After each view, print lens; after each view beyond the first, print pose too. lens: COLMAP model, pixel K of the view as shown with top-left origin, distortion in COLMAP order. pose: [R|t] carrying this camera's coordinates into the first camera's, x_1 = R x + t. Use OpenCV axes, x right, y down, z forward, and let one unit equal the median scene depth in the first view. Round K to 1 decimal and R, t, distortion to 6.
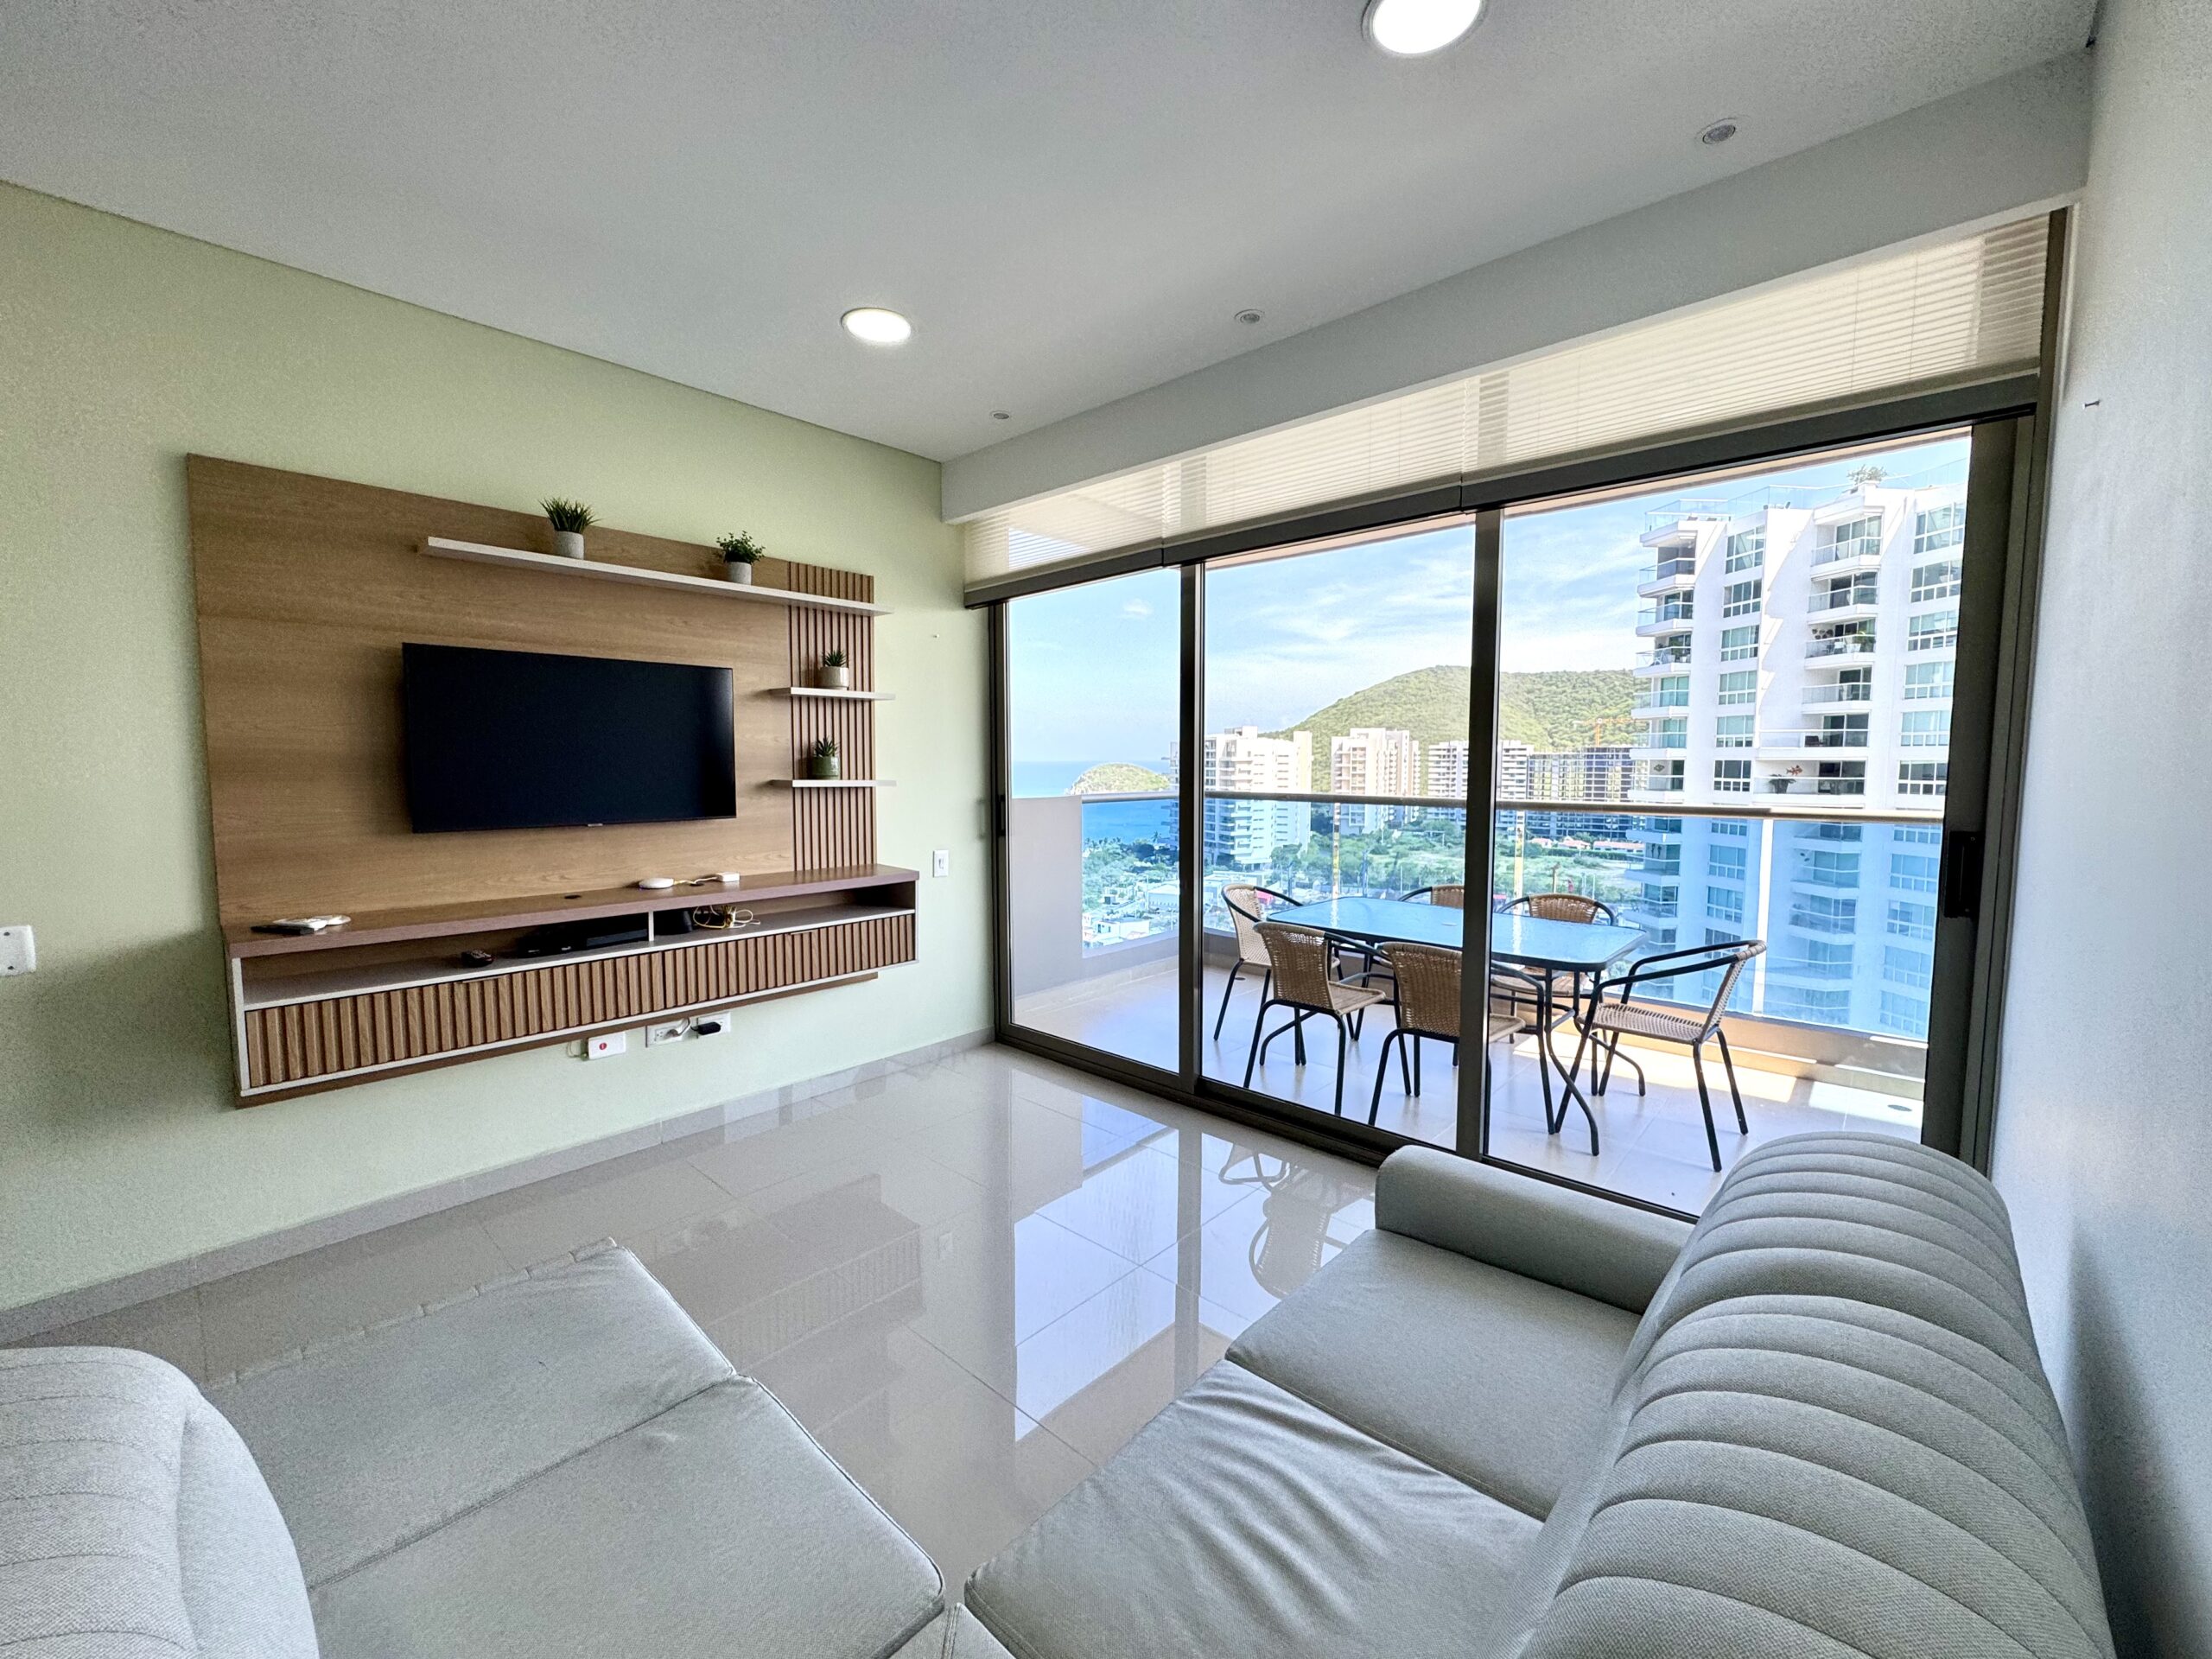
lens RADIAL K [[884.1, 0, 1105.8], [0, 884.1, 827.9], [0, 0, 1]] dist [-0.003878, 0.000602]
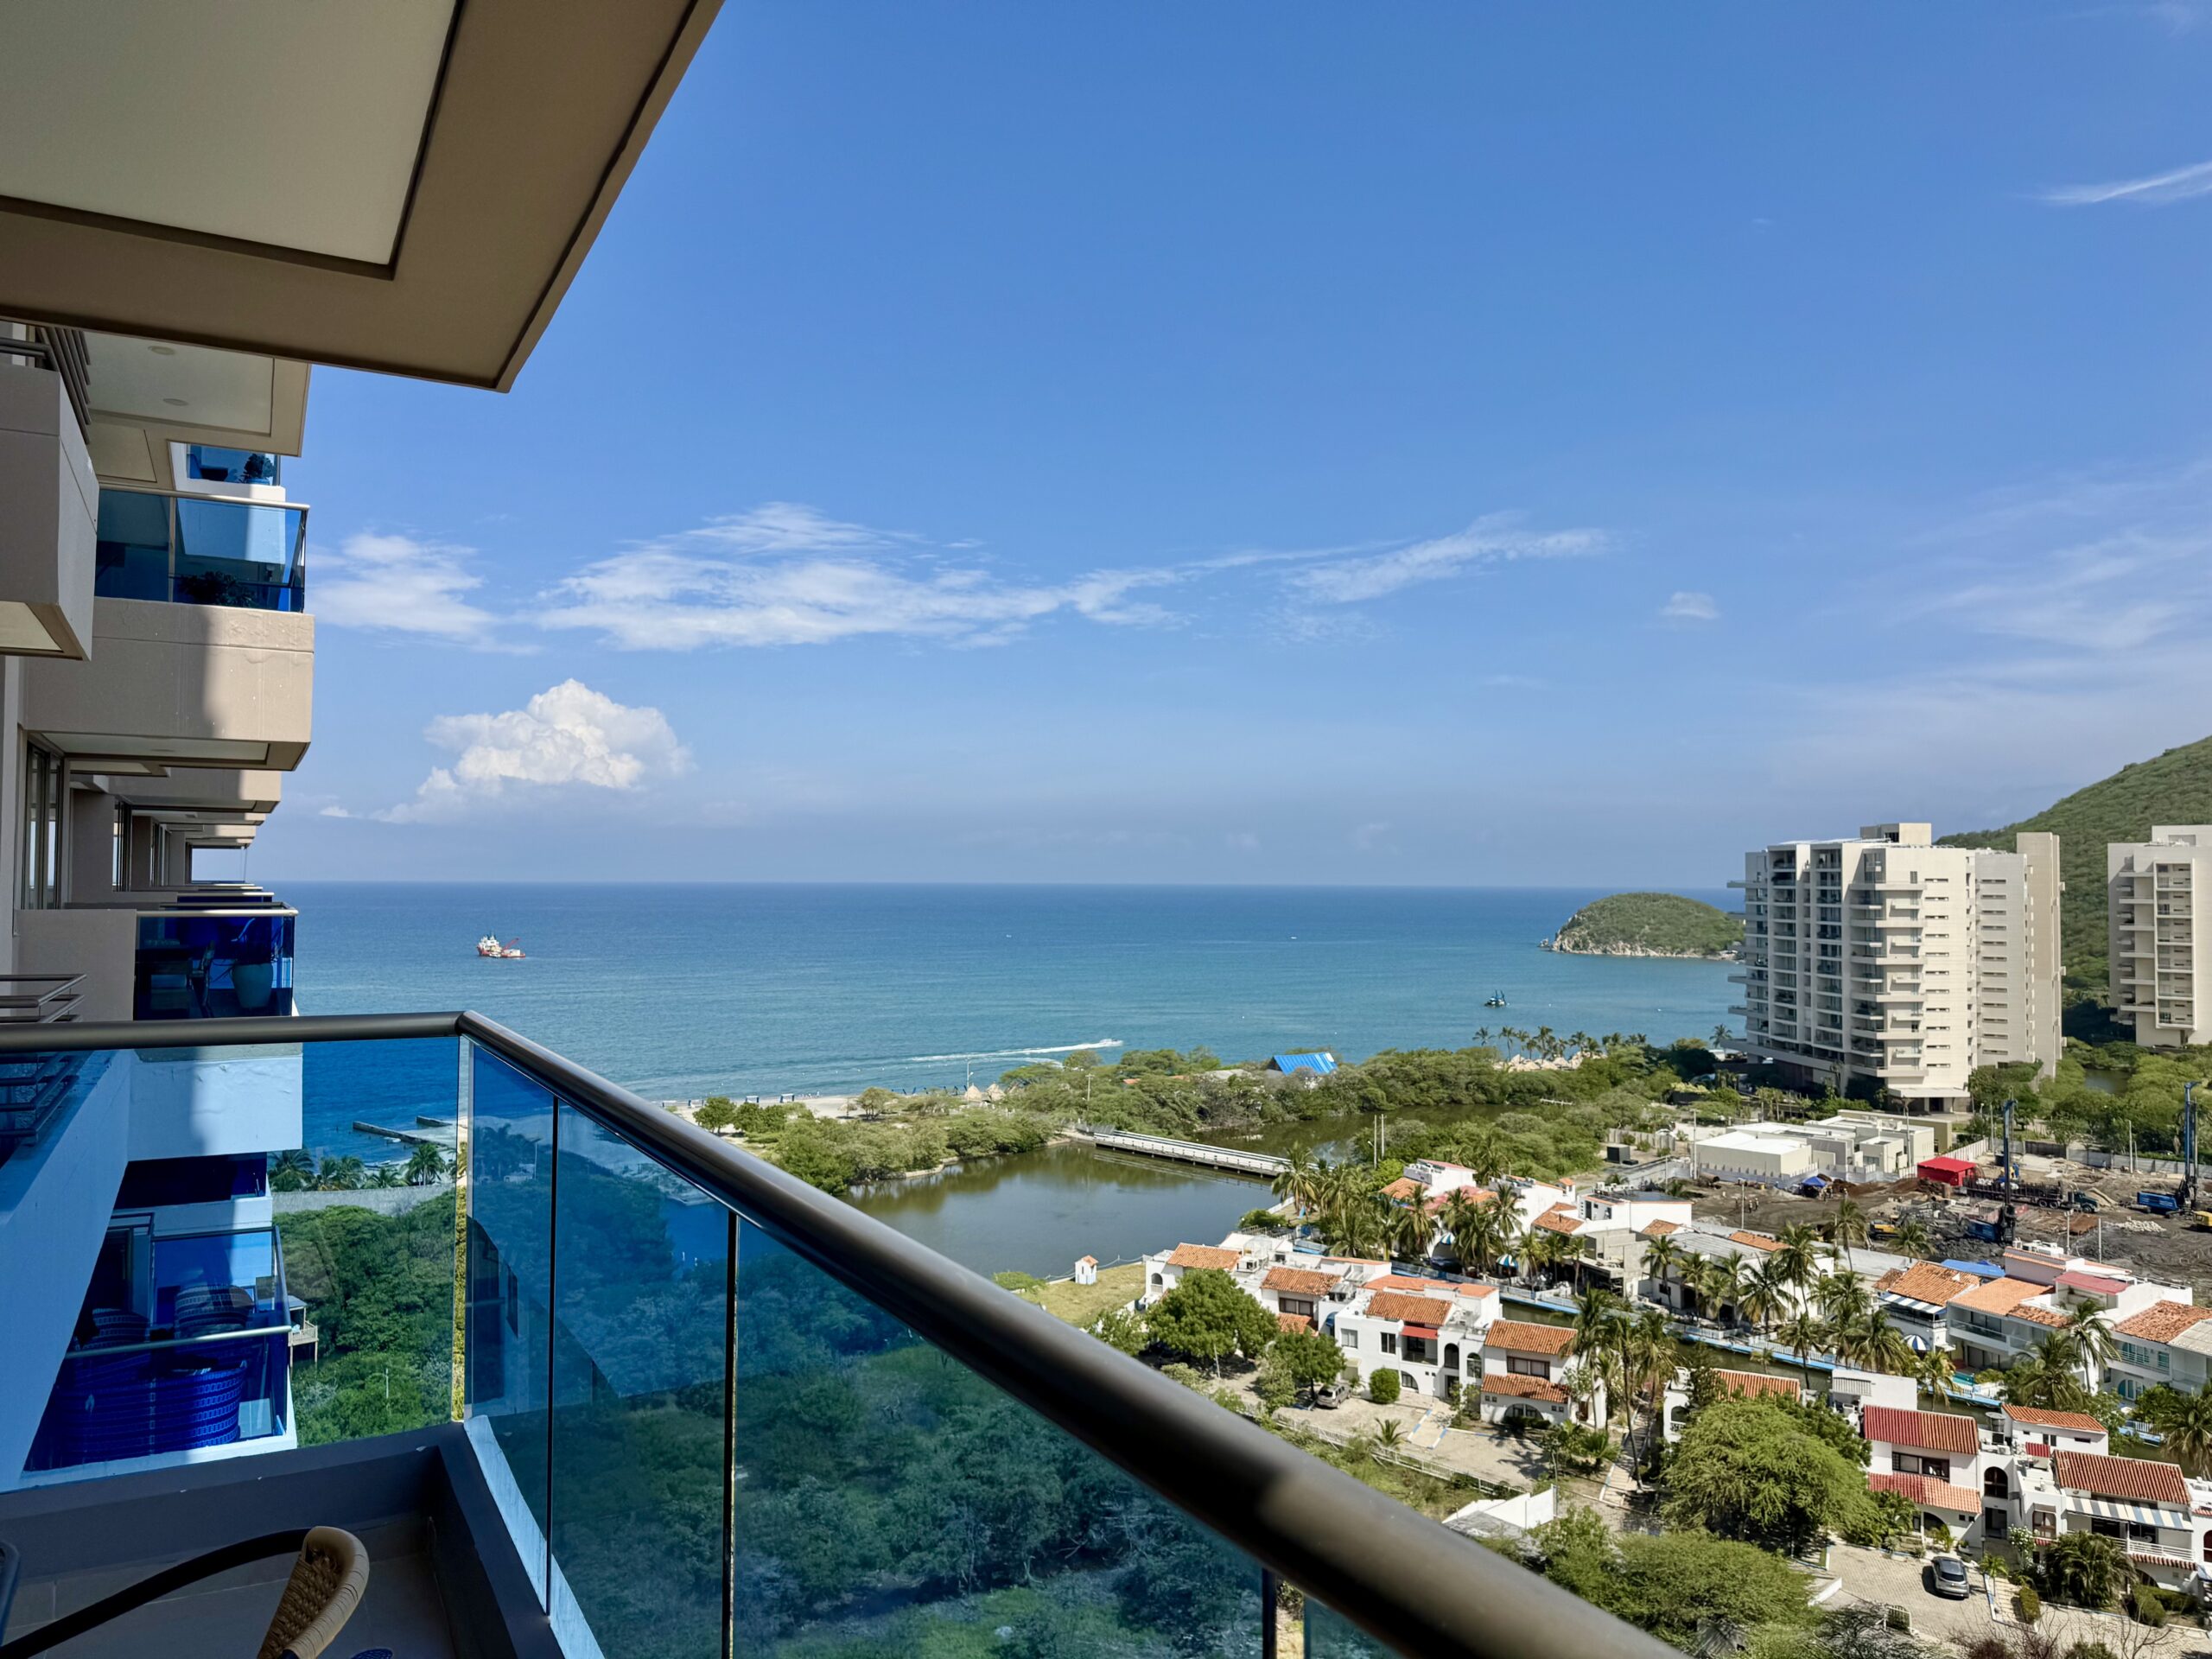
lens RADIAL K [[1548.1, 0, 1104.4], [0, 1548.1, 832.2], [0, 0, 1]] dist [0.068124, -0.086608]
pose [[0.947499, -0.003392, -0.319740, 0.062018], [-0.031719, 0.994015, -0.104539, -0.007151], [0.318181, 0.109192, 0.941721, 0.063704]]
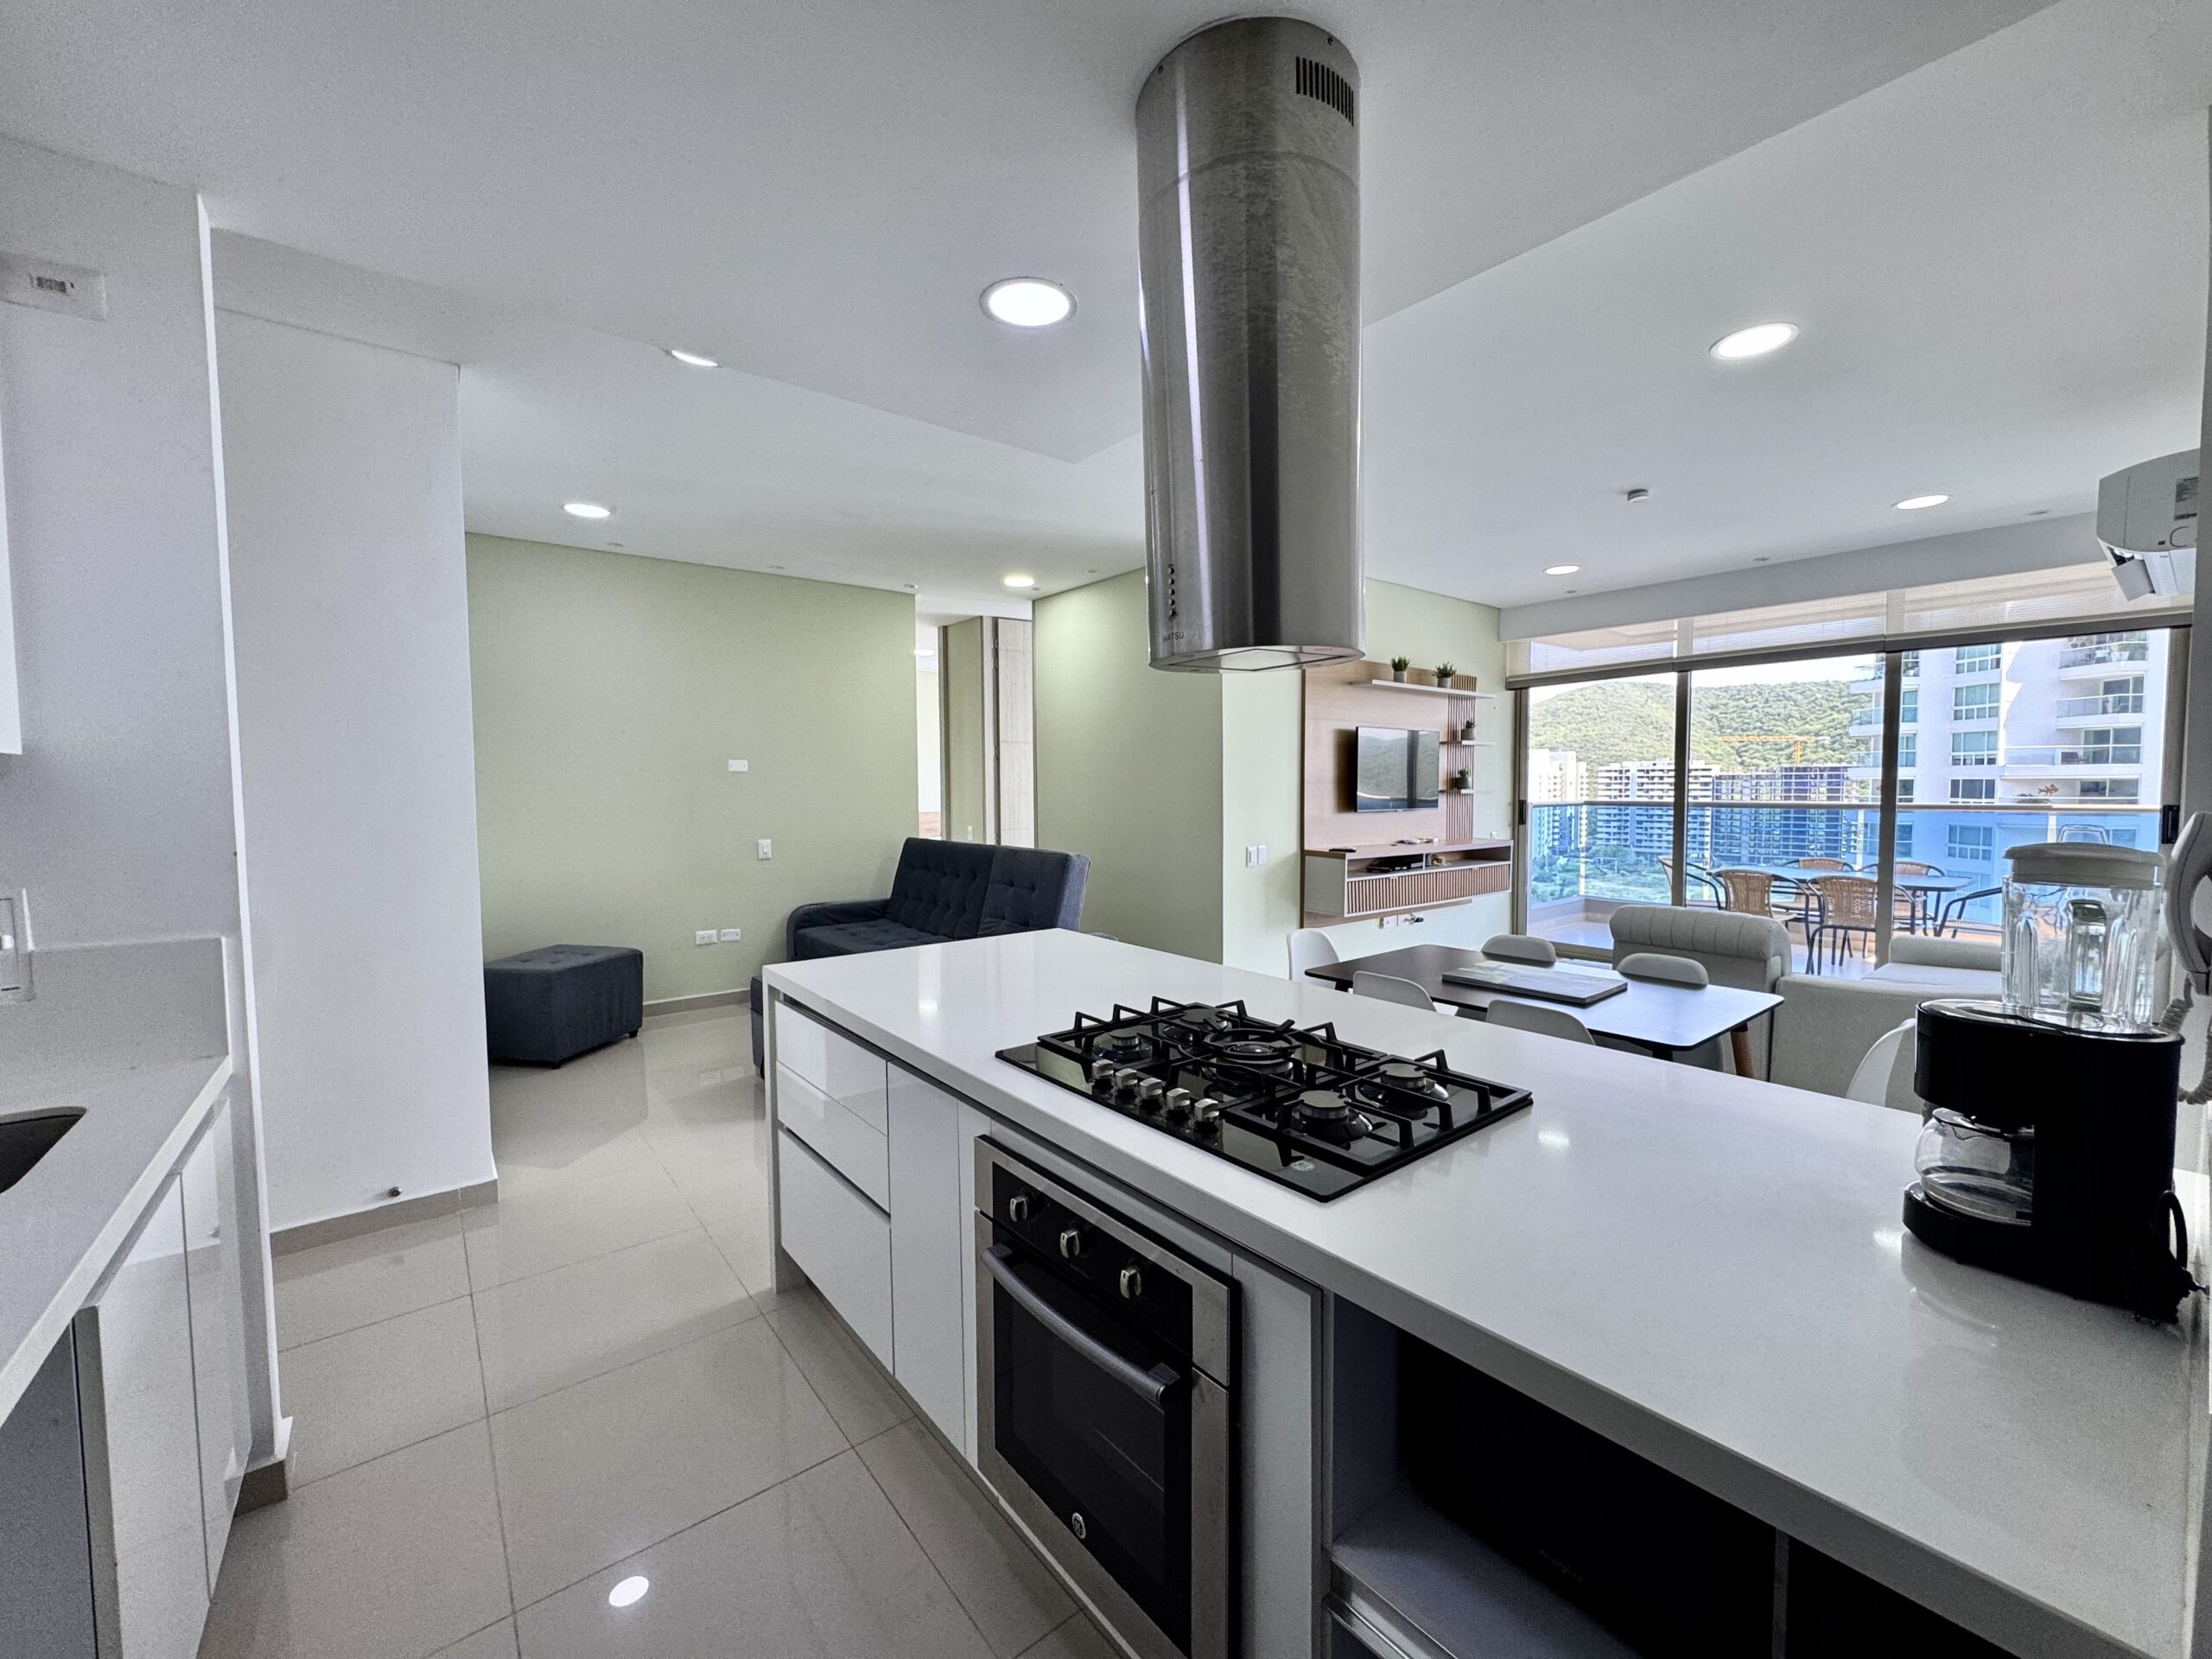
lens RADIAL K [[884.1, 0, 1104.4], [0, 884.1, 827.9], [0, 0, 1]] dist [-0.003878, 0.000602]
pose [[0.987802, 0.001022, -0.155709, -0.053425], [-0.005366, 0.999608, -0.027479, 0.005516], [0.155620, 0.027980, 0.987421, -0.064588]]
